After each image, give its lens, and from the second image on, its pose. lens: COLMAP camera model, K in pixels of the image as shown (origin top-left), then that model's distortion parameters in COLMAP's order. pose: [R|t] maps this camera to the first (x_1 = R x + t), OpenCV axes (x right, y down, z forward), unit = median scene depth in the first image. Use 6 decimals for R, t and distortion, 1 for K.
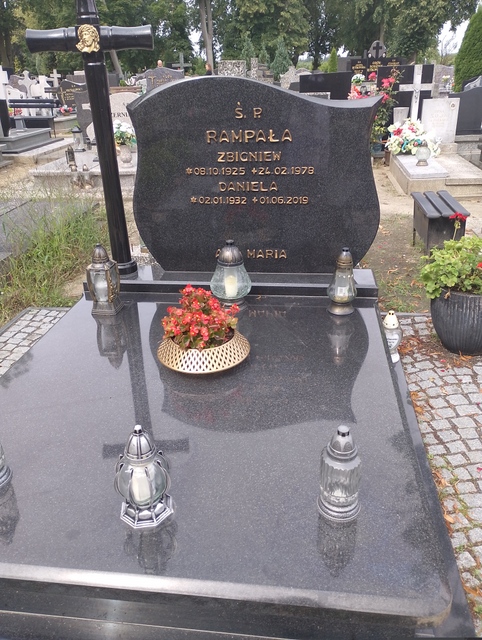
lens RADIAL K [[535.3, 0, 245.4], [0, 535.3, 318.2], [0, 0, 1]] dist [0.063599, -0.068297]
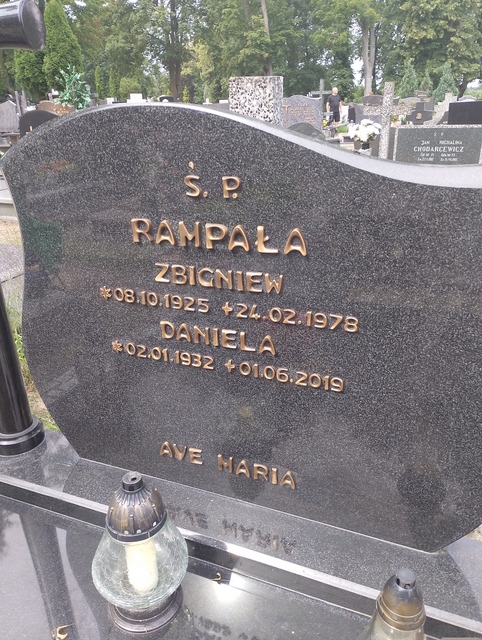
lens RADIAL K [[535.3, 0, 245.4], [0, 535.3, 318.2], [0, 0, 1]] dist [0.063599, -0.068297]
pose [[0.962751, 0.103840, -0.249655, 0.135880], [-0.114656, 0.992978, -0.029137, -0.238640], [0.244877, 0.056676, 0.967896, 0.533656]]
